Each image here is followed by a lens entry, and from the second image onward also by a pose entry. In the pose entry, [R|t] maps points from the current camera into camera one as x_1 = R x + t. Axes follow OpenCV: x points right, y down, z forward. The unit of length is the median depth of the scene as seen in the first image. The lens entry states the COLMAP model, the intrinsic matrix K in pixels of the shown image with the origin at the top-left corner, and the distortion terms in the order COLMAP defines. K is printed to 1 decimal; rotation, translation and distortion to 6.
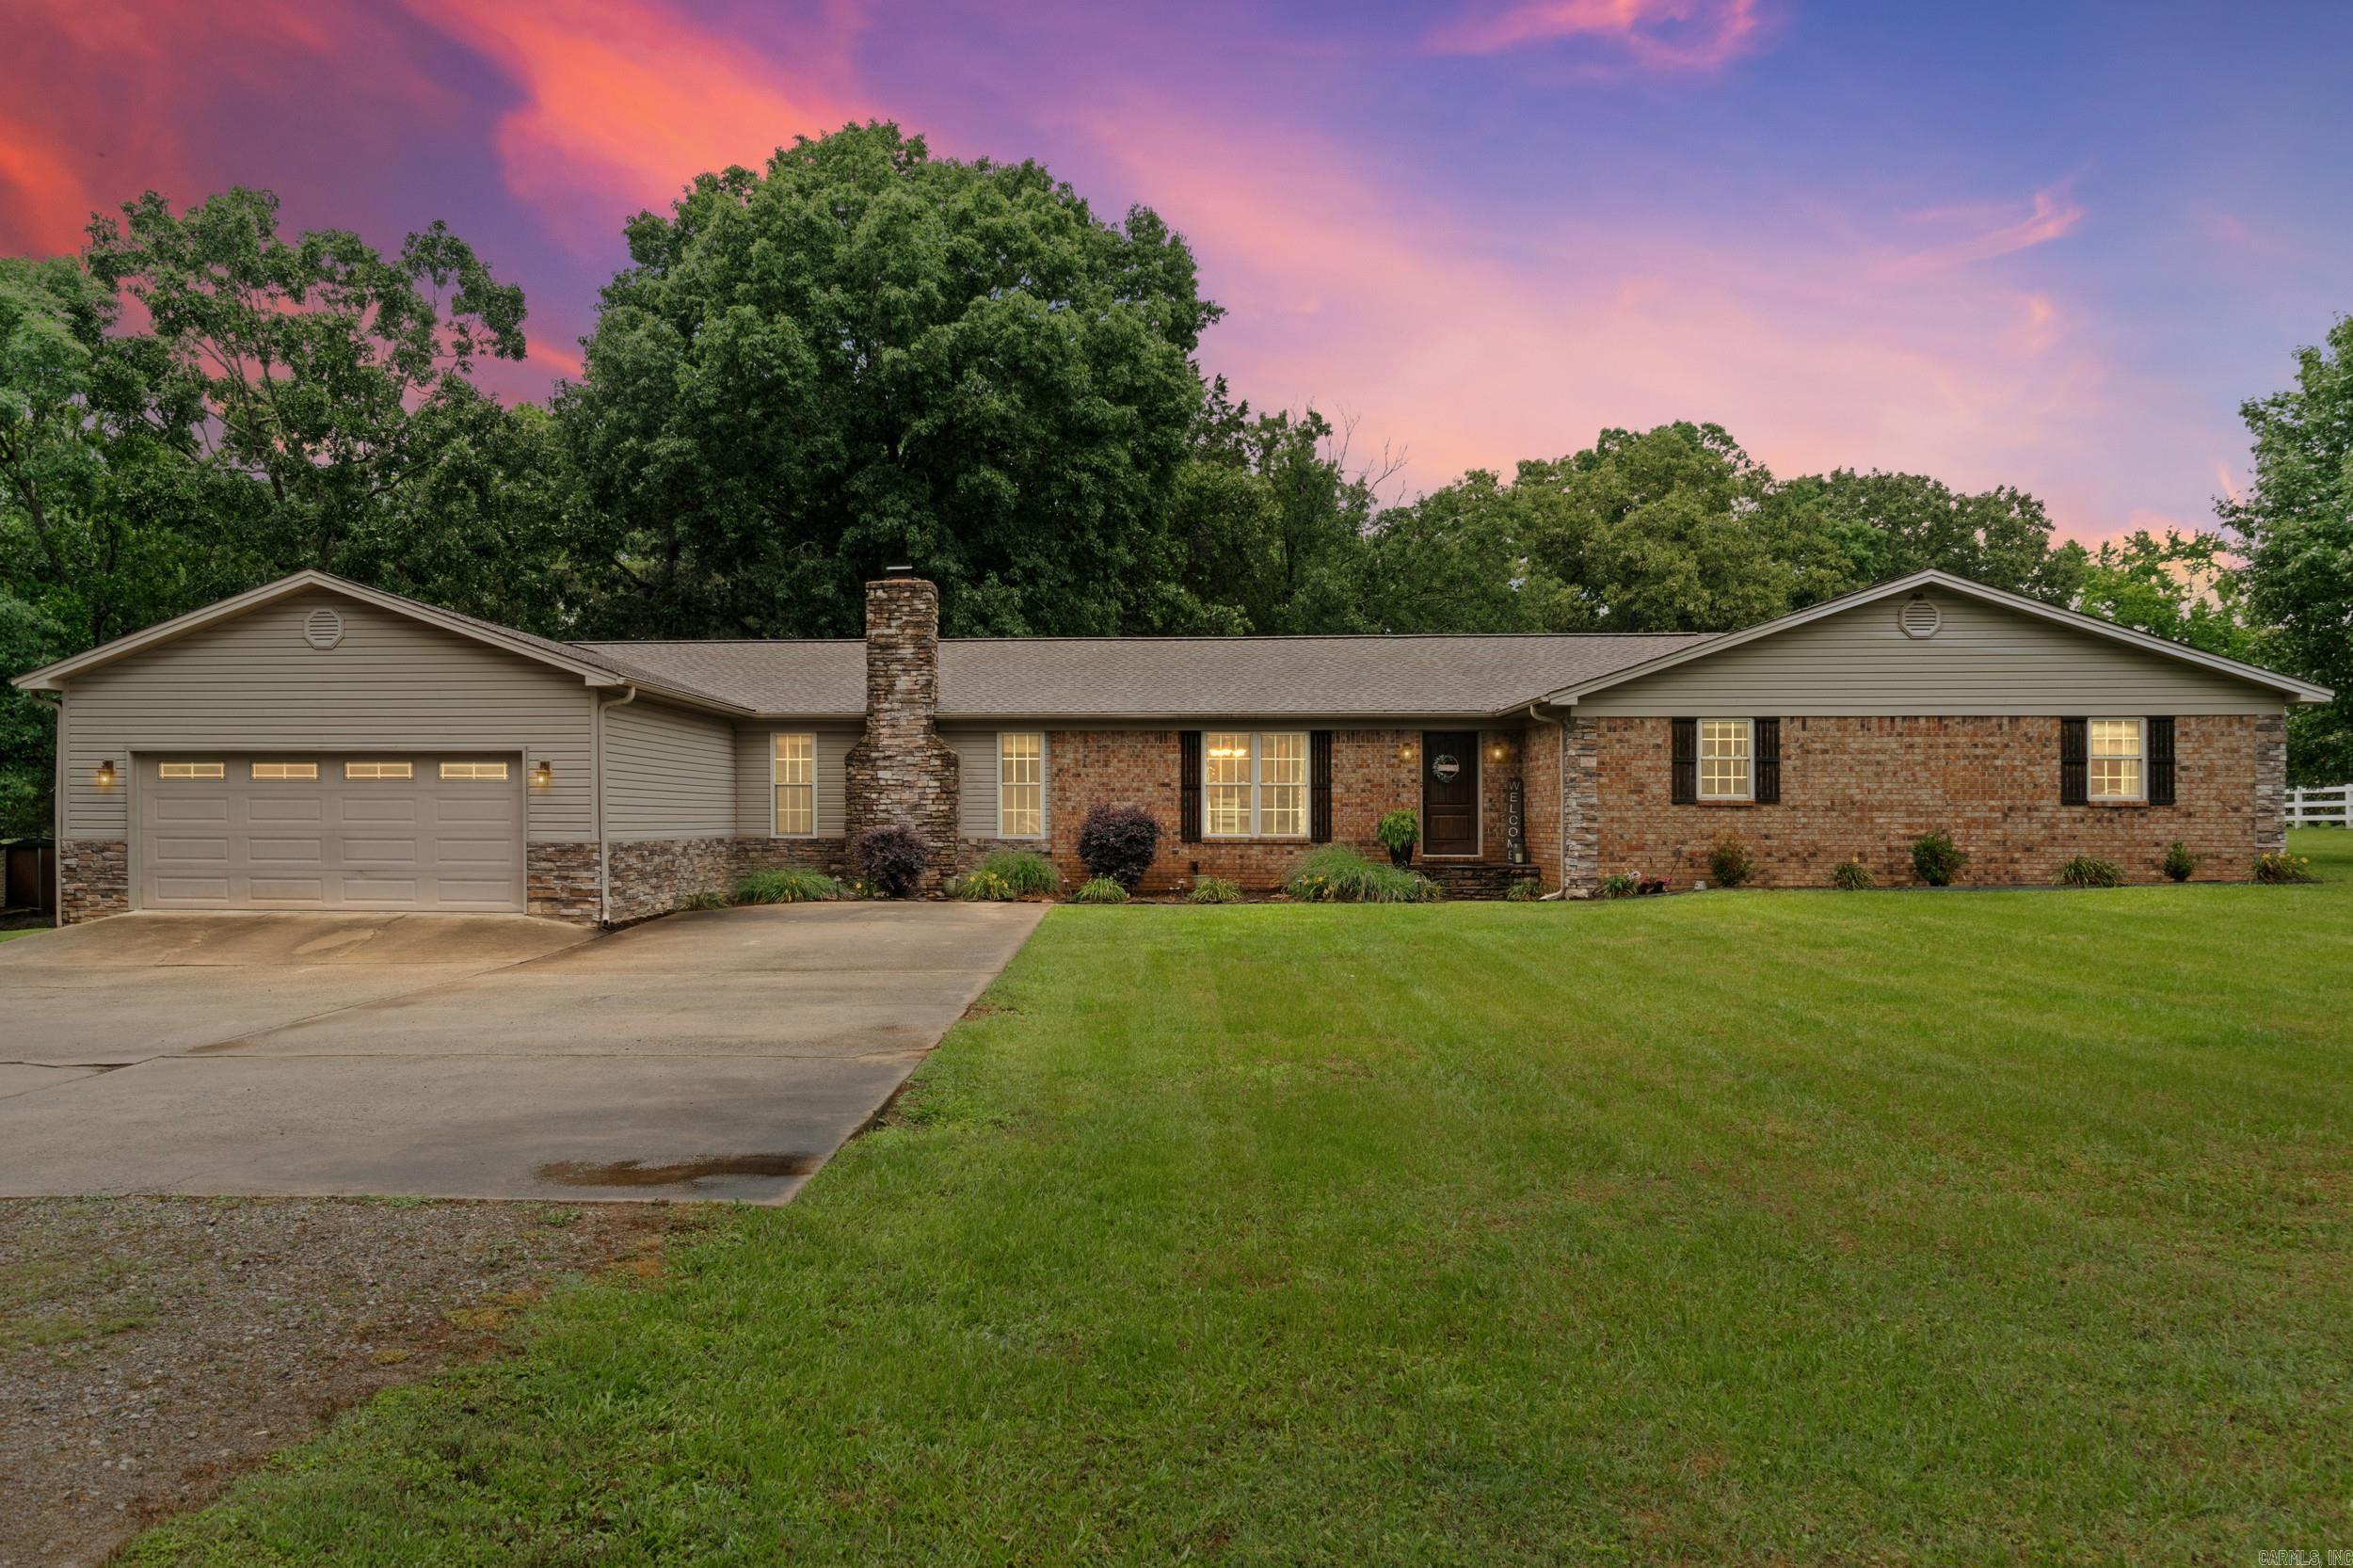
lens RADIAL K [[1820.4, 0, 1085.1], [0, 1820.4, 804.1], [0, 0, 1]] dist [-0.006725, 0.004505]
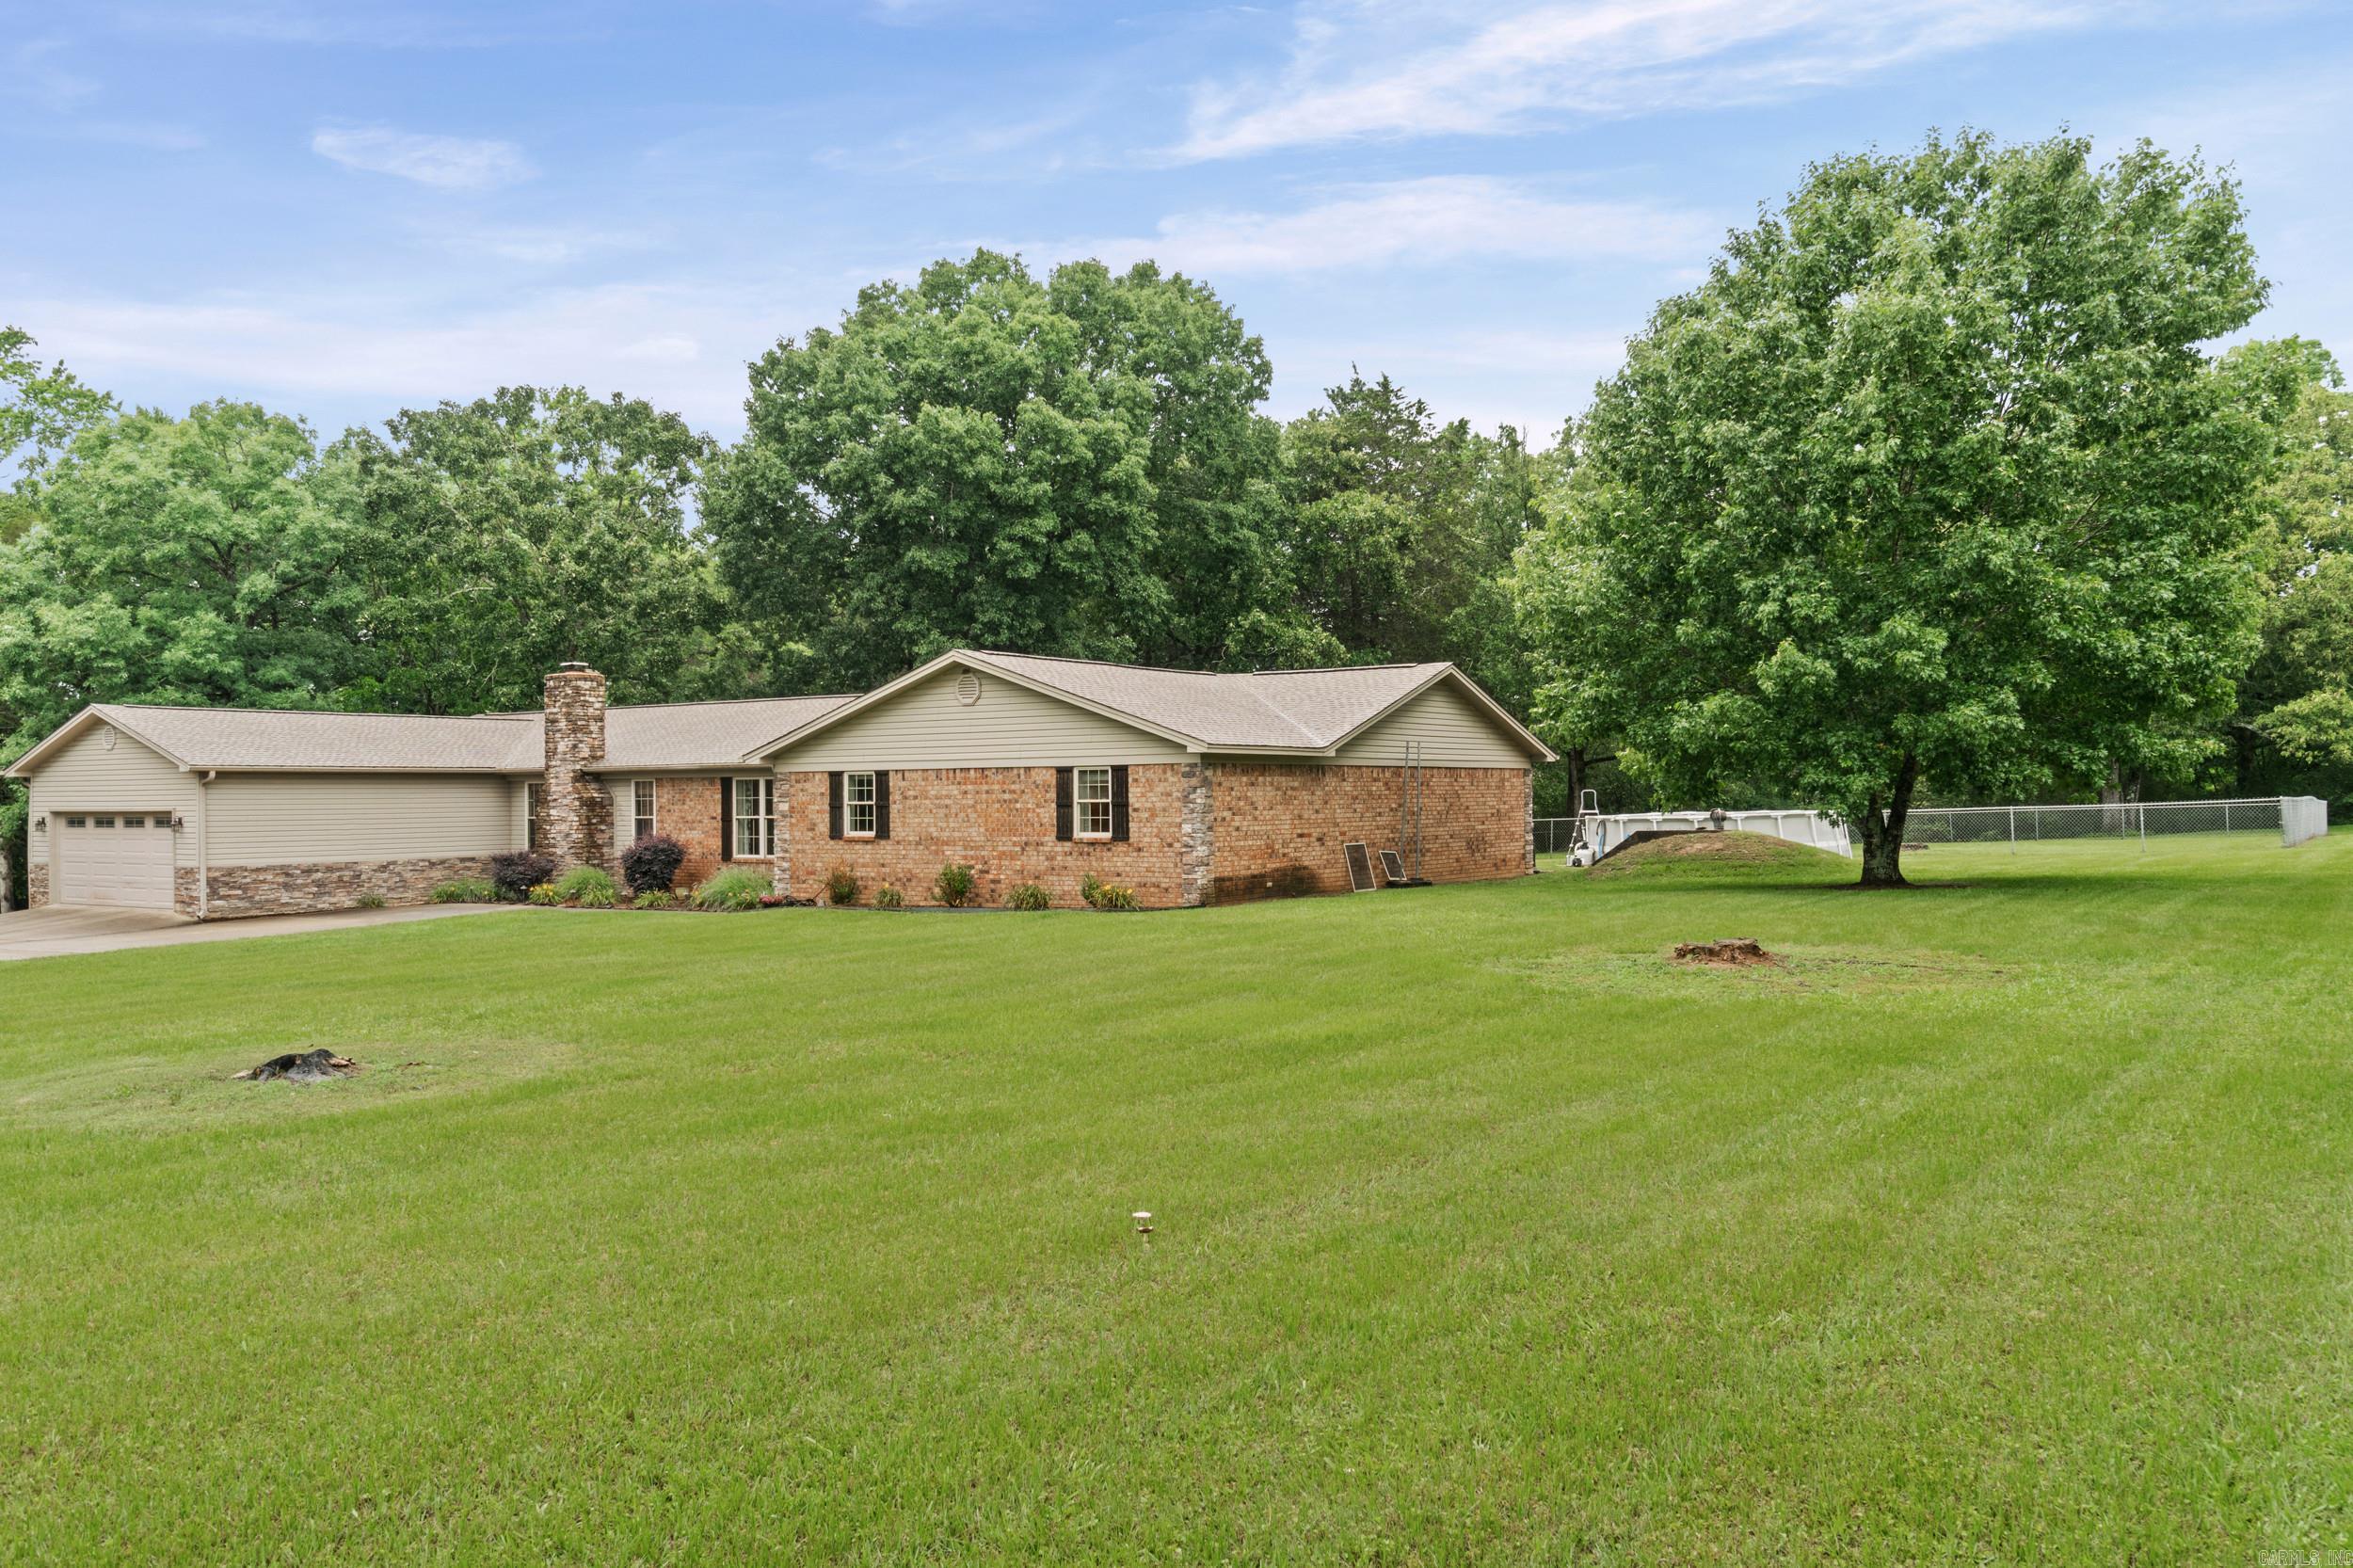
lens RADIAL K [[1820.4, 0, 1175.8], [0, 1820.4, 778.1], [0, 0, 1]] dist [-0.006725, 0.004505]
pose [[0.885239, -0.016632, -0.464838, 1.144556], [0.016251, 0.999856, -0.004826, -0.033222], [0.464852, -0.003282, 0.885383, -0.023091]]
